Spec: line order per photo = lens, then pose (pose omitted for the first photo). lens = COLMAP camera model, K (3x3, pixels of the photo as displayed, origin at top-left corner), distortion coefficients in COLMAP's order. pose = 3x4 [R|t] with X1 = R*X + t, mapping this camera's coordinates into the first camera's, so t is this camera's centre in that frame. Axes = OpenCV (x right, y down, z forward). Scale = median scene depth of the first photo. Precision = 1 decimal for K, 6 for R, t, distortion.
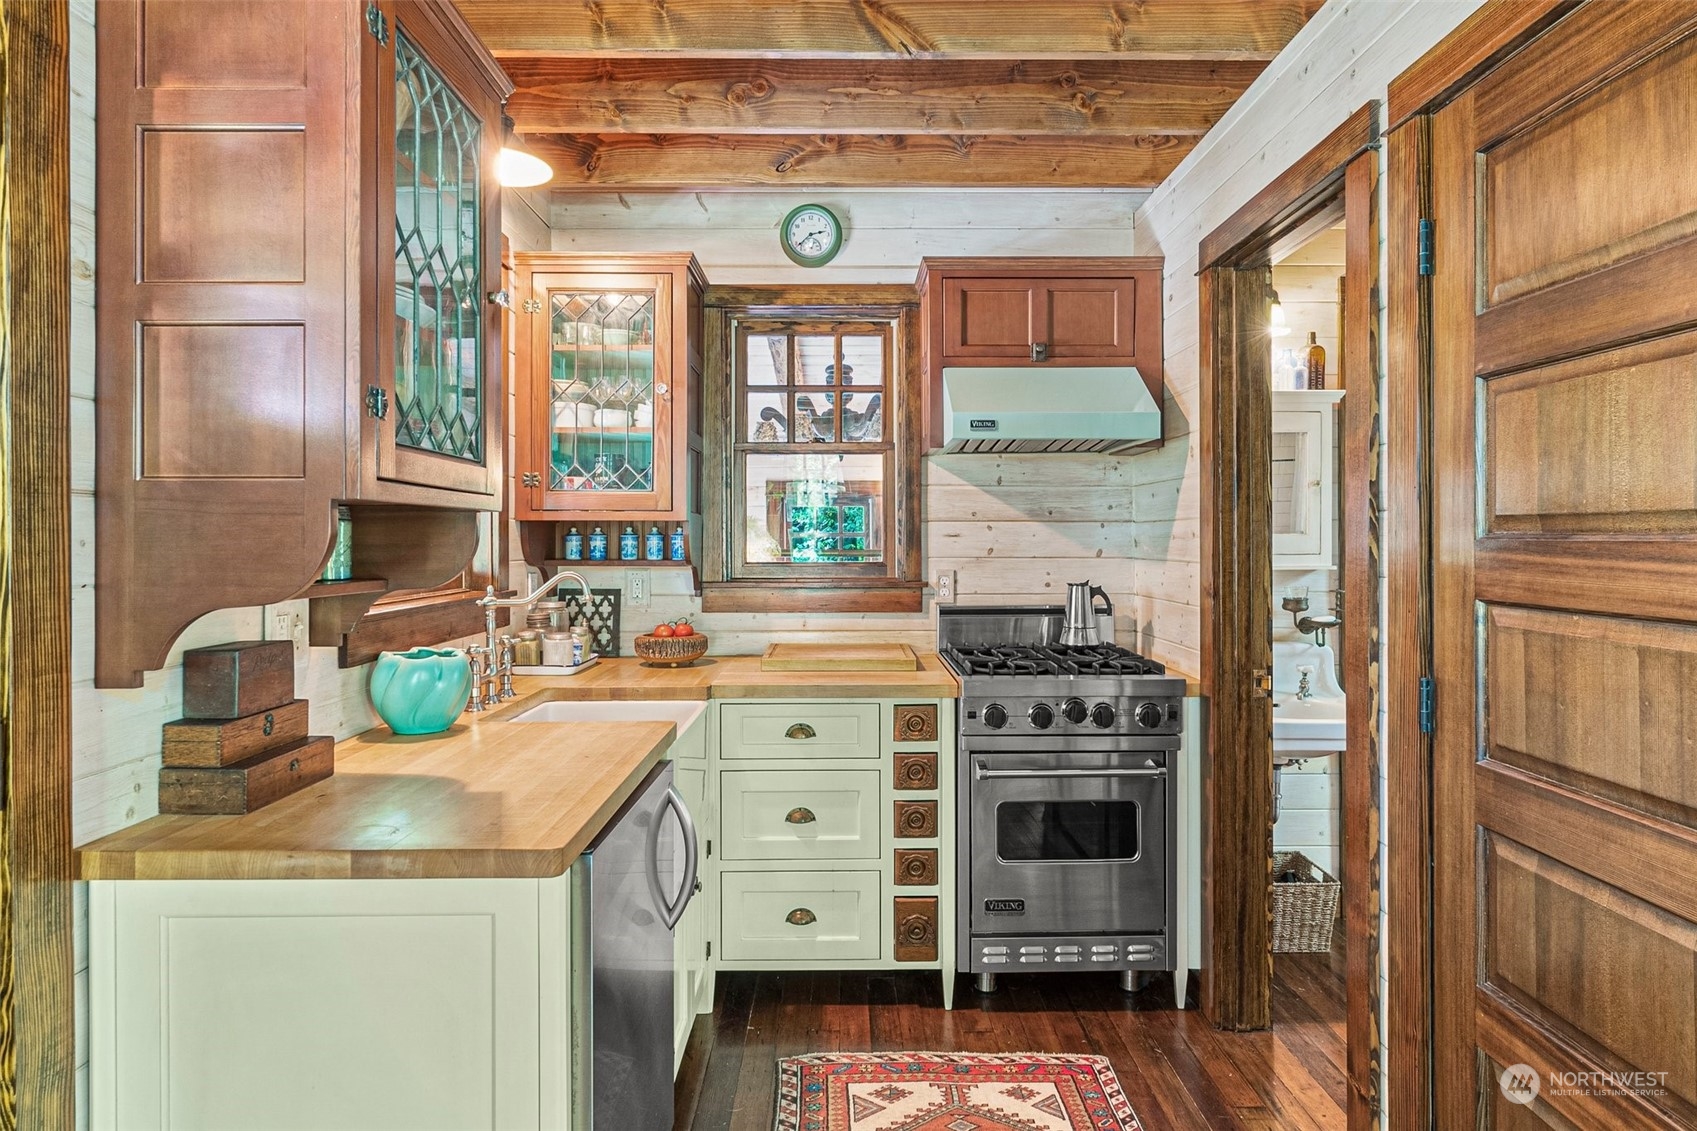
lens RADIAL K [[934.2, 0, 857.6], [0, 934.2, 539.1], [0, 0, 1]] dist [-0.003079, 0.002243]
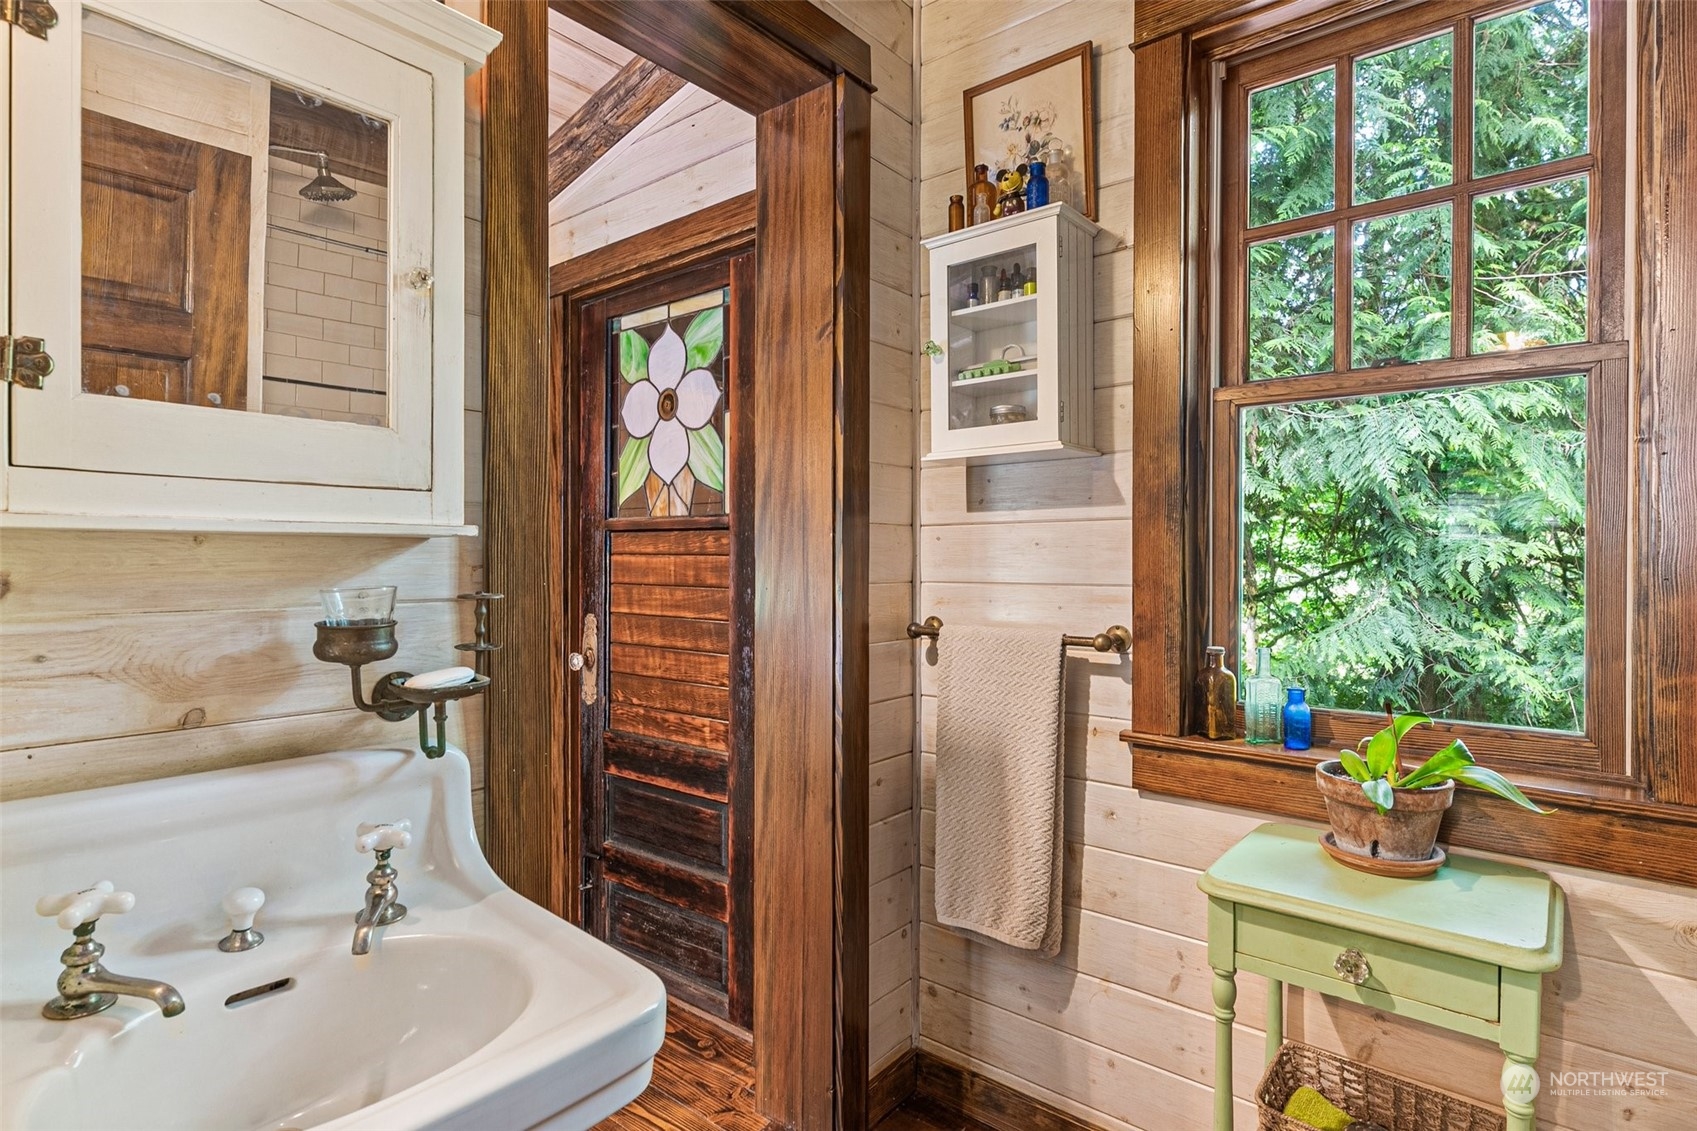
lens RADIAL K [[888.8, 0, 845.5], [0, 888.8, 557.5], [0, 0, 1]] dist [0.005519, -0.001669]
pose [[0.642713, -0.001922, 0.766104, 0.324797], [0.000284, 0.999997, 0.002270, 0.038428], [-0.766107, -0.001241, 0.642712, 0.637968]]
